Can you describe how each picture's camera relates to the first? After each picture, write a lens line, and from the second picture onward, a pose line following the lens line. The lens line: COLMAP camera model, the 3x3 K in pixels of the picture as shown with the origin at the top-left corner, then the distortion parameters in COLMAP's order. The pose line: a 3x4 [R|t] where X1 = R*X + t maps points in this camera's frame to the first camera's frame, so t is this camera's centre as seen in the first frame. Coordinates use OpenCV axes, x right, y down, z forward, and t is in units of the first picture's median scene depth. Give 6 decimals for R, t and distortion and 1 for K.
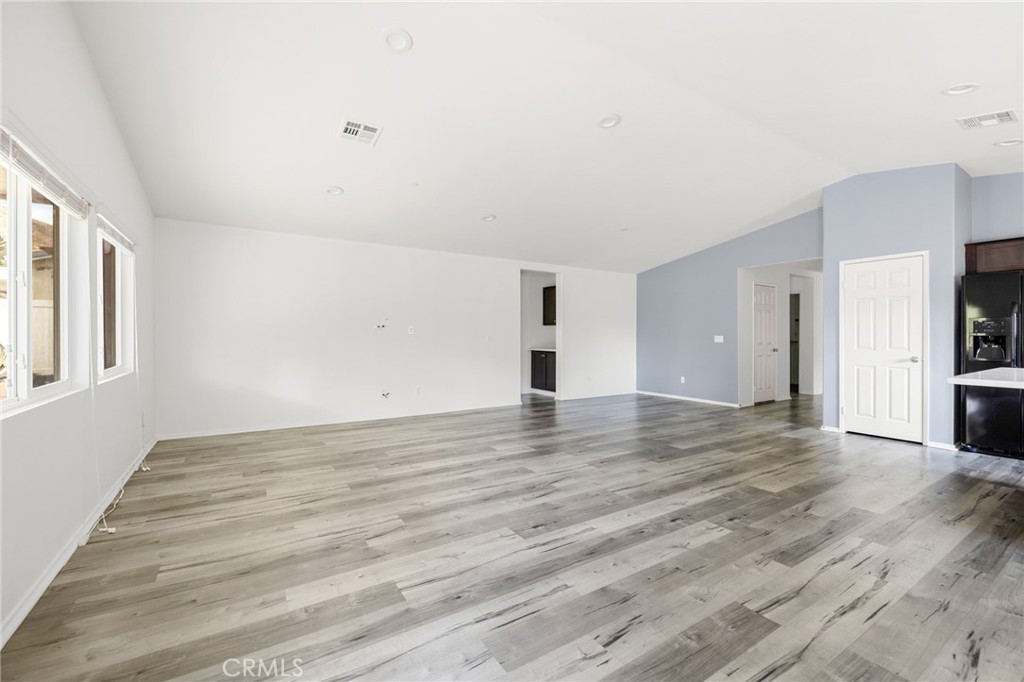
lens RADIAL K [[432.3, 0, 510.7], [0, 432.3, 335.4], [0, 0, 1]] dist [0.001317, 0.000037]
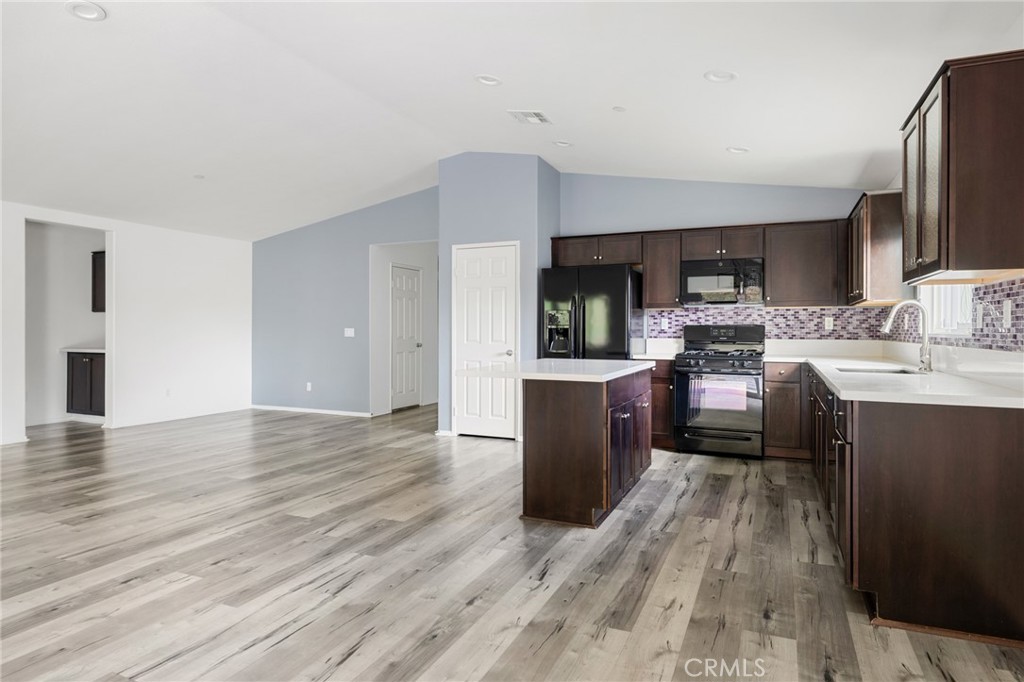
lens RADIAL K [[592.6, 0, 510.8], [0, 592.6, 328.9], [0, 0, 1]] dist [-0.000699, 0.001109]
pose [[0.839044, -0.000747, 0.544063, 0.220160], [0.000140, 0.999999, 0.001156, 0.000885], [-0.544064, -0.000894, 0.839043, -0.109995]]
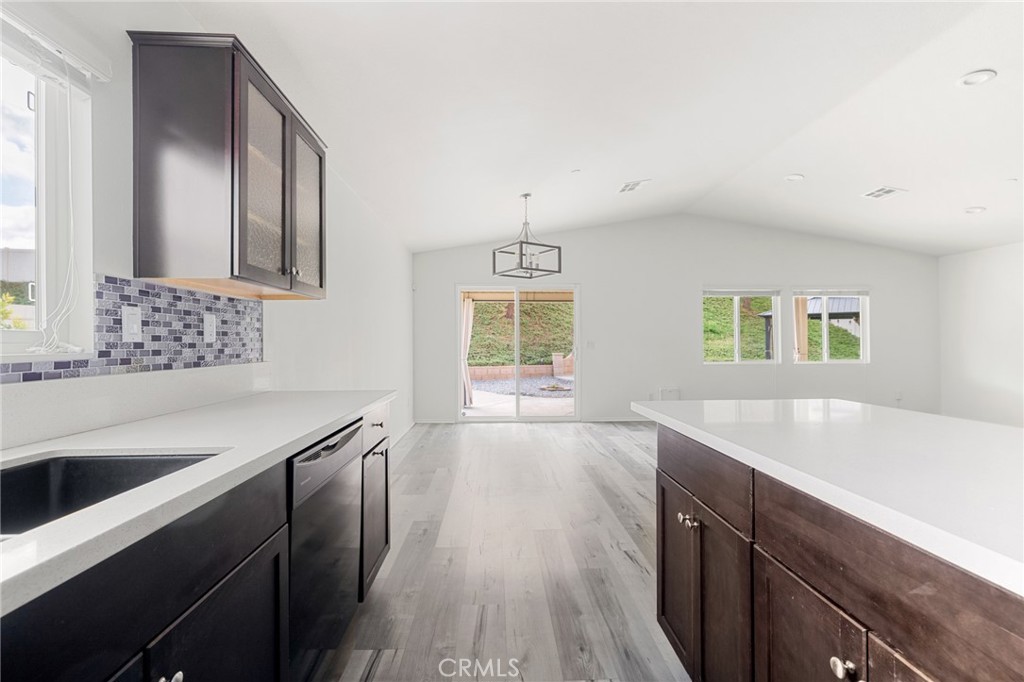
lens RADIAL K [[445.9, 0, 505.7], [0, 445.9, 340.9], [0, 0, 1]] dist [0.002835, -0.000476]
pose [[-0.520755, -0.003987, -0.853697, 1.096040], [0.004469, 0.999963, -0.007395, 0.003230], [0.853694, -0.007666, -0.520718, 0.526548]]
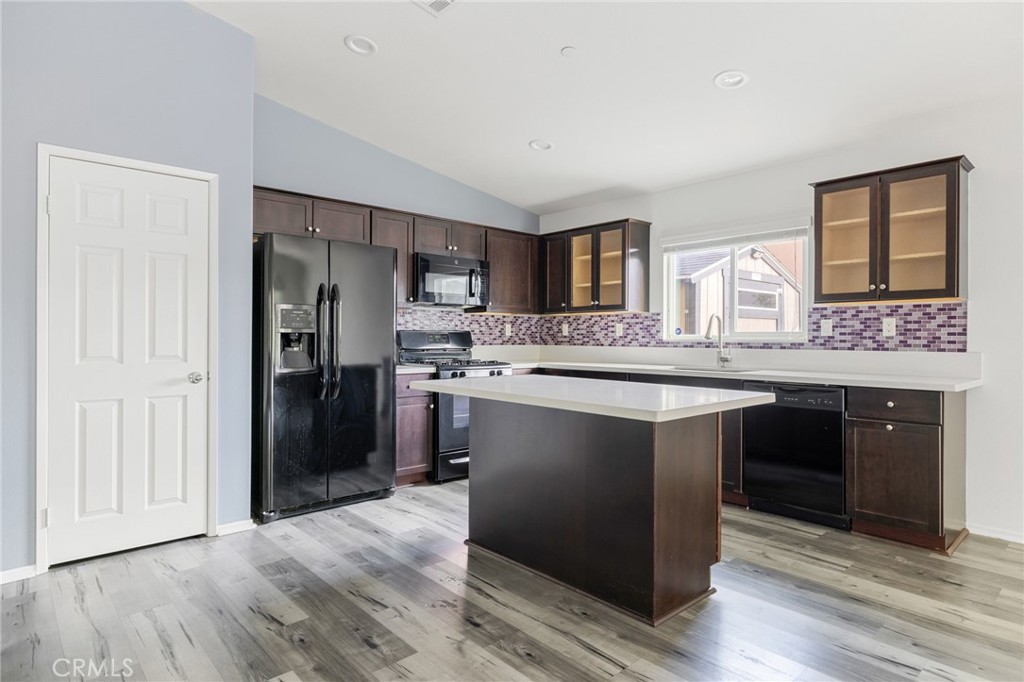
lens RADIAL K [[570.6, 0, 528.5], [0, 570.6, 336.2], [0, 0, 1]] dist [0.000966, 0.000235]
pose [[-0.170540, -0.003097, 0.985346, 0.192106], [-0.005809, 0.999981, 0.002138, 0.001859], [-0.985334, -0.005359, -0.170555, 0.732918]]
